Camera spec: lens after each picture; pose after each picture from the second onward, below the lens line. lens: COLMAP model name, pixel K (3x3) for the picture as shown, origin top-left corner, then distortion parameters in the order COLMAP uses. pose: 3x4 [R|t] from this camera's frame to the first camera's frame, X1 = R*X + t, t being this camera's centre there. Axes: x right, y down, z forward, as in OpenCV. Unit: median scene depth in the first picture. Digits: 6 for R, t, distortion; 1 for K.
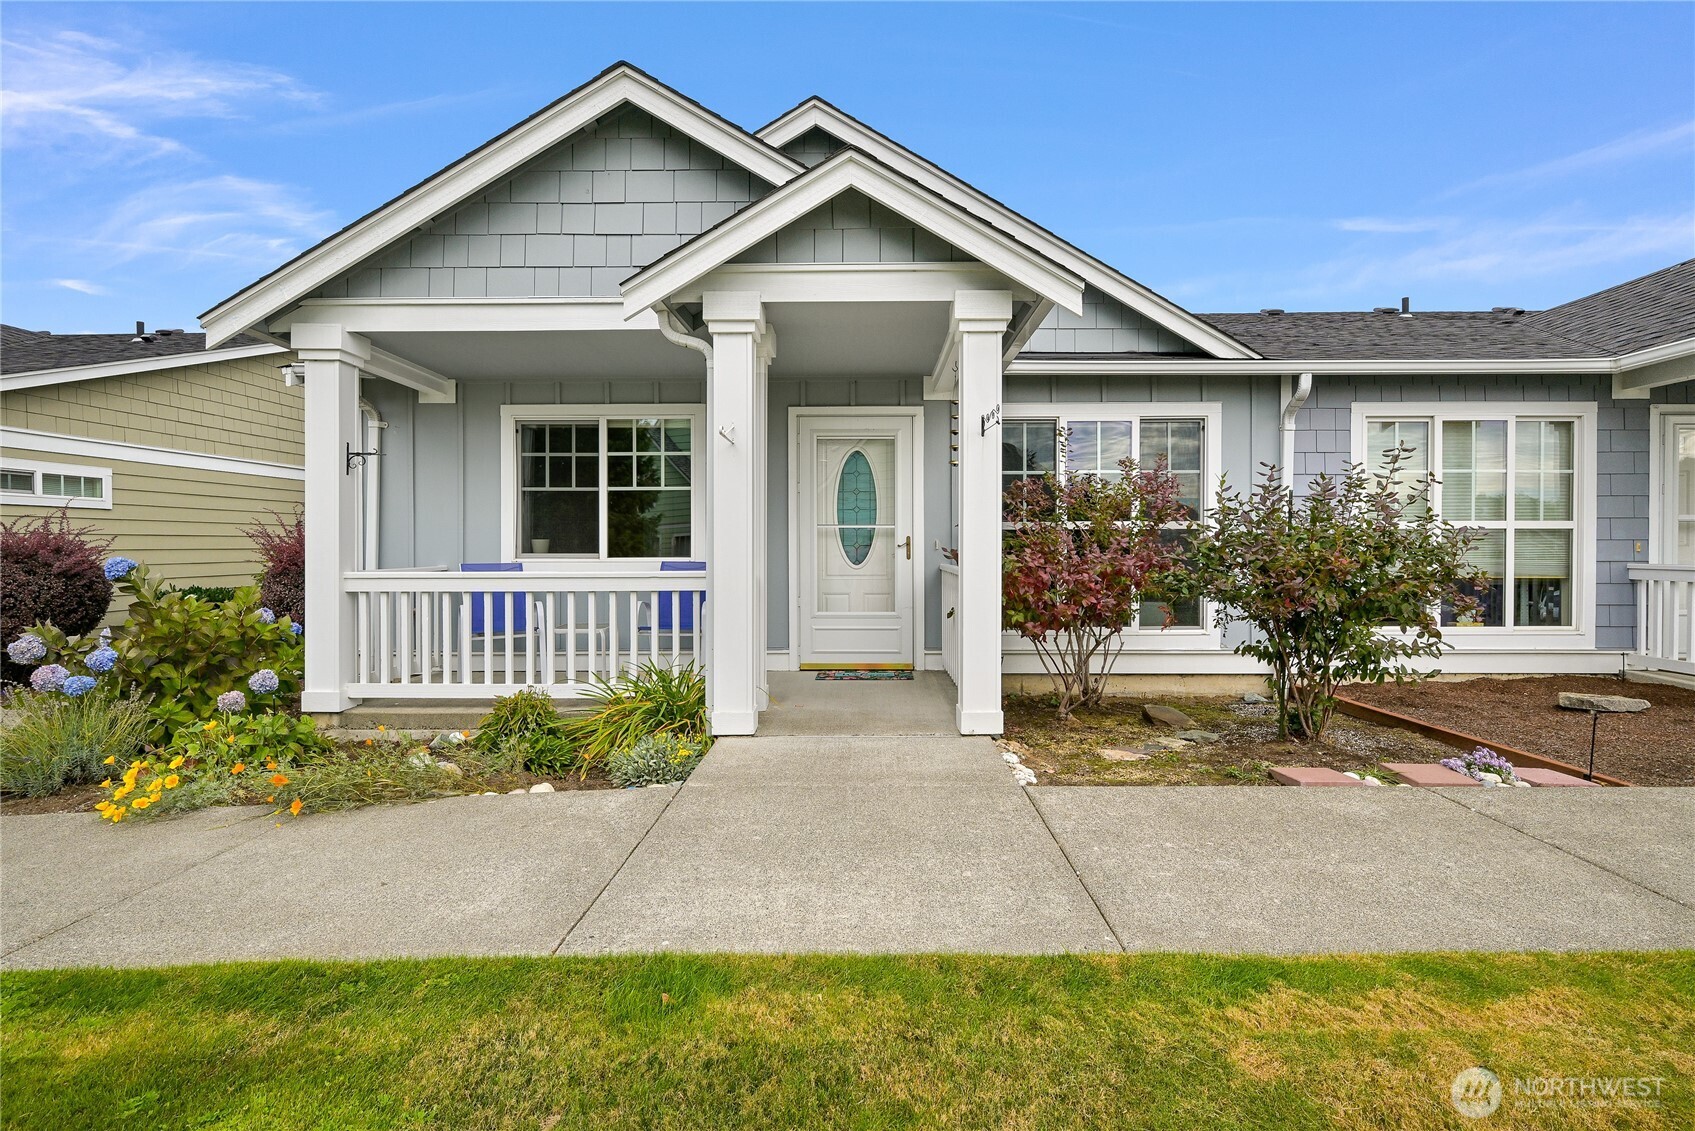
lens RADIAL K [[849.9, 0, 831.5], [0, 849.9, 549.2], [0, 0, 1]] dist [0.002479, -0.000986]
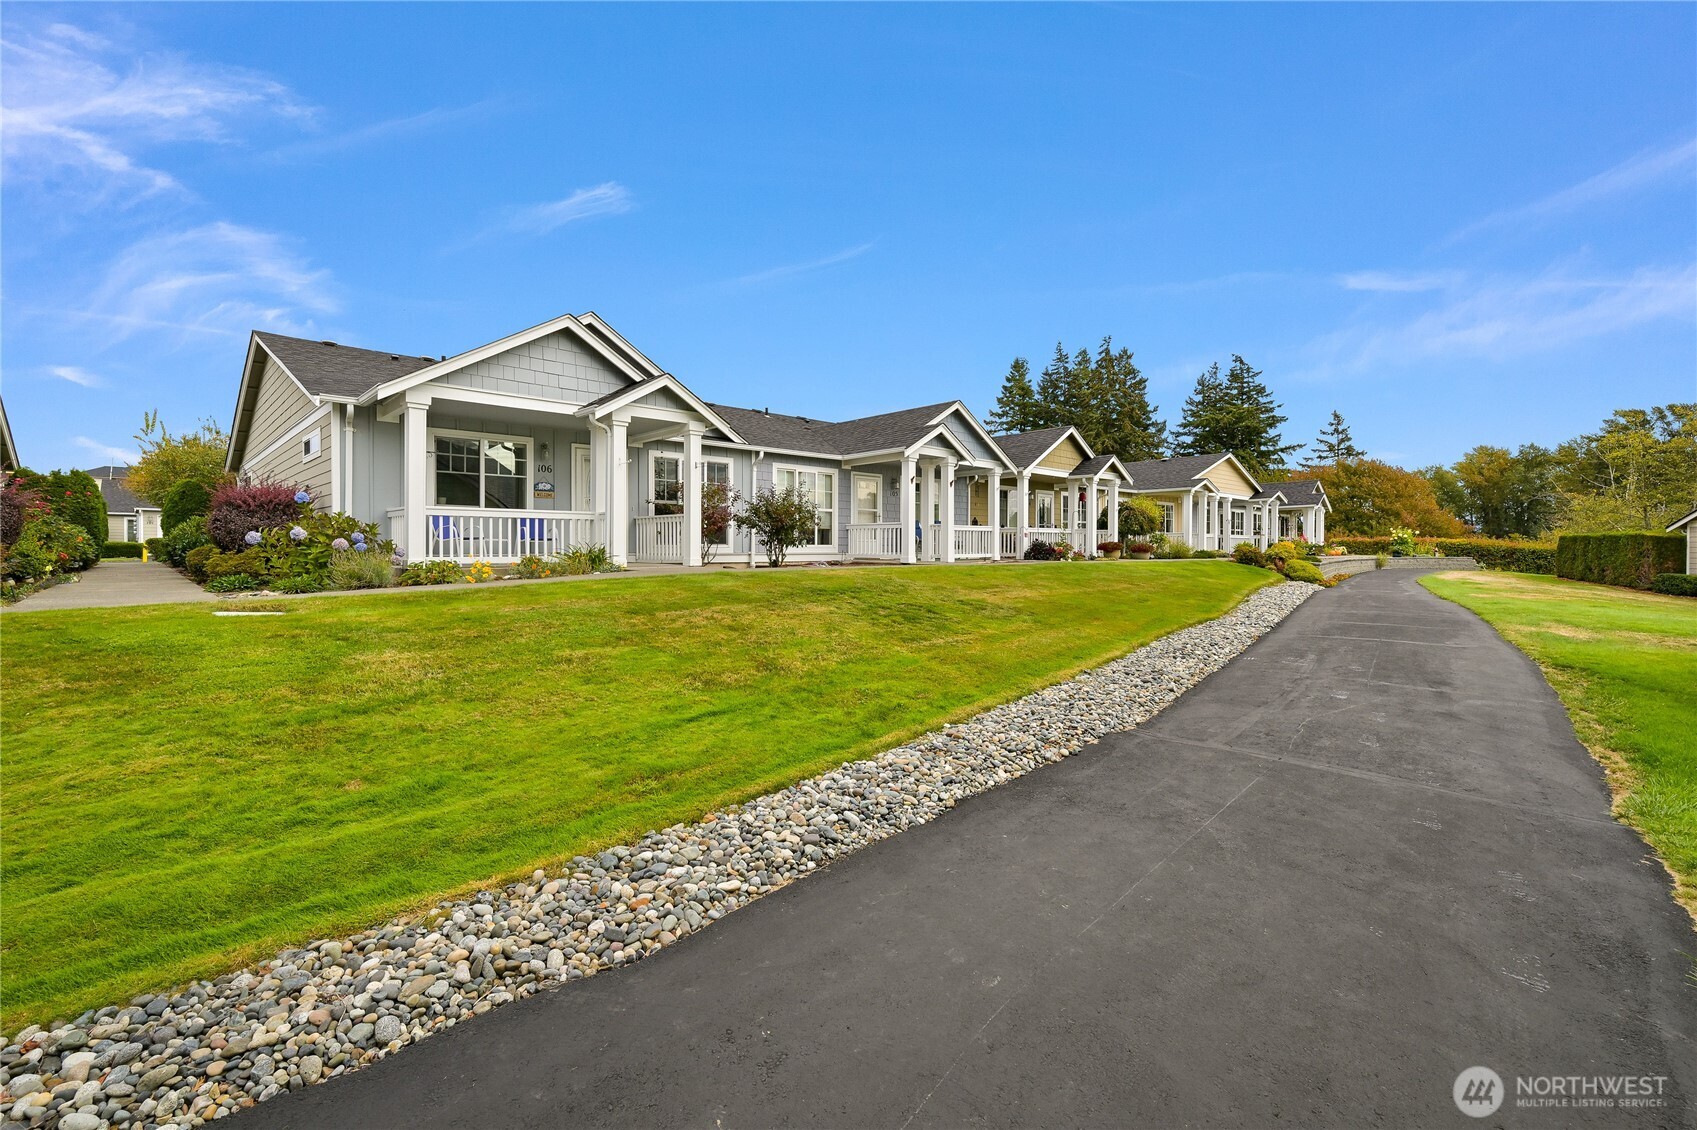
lens RADIAL K [[793.7, 0, 846.9], [0, 793.7, 562.6], [0, 0, 1]] dist [-0.002624, 0.000977]
pose [[0.722140, -0.005222, 0.691727, -0.984861], [-0.001564, 0.999957, 0.009181, 0.125673], [-0.691745, -0.007712, 0.722100, -1.011791]]
